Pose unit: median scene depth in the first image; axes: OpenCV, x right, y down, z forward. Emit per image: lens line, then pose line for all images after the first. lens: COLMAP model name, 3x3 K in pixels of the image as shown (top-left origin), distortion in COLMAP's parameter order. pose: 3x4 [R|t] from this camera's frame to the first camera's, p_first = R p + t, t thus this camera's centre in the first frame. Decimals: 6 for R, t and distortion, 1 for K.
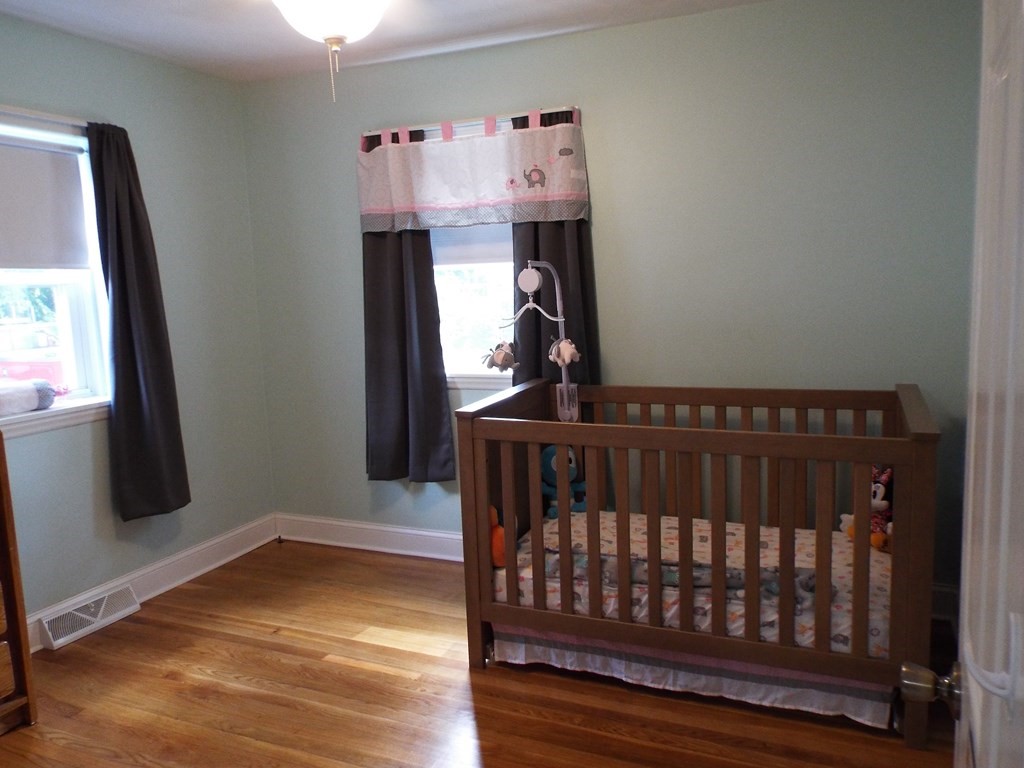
lens RADIAL K [[772.3, 0, 518.2], [0, 772.3, 379.9], [0, 0, 1]] dist [-0.004059, -0.000471]
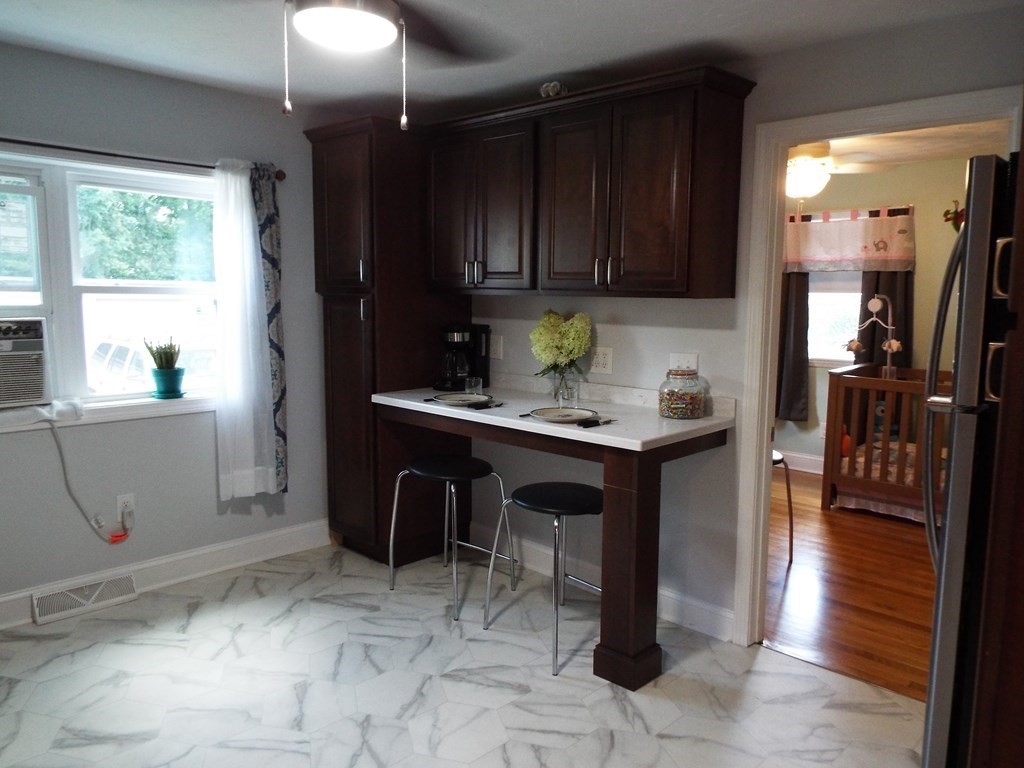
lens RADIAL K [[747.9, 0, 504.4], [0, 747.9, 391.2], [0, 0, 1]] dist [-0.018795, -0.000655]
pose [[0.929004, 0.090149, -0.358923, -0.136157], [-0.089250, 0.995826, 0.019109, 0.107011], [0.359147, 0.014281, 0.933172, -0.863100]]
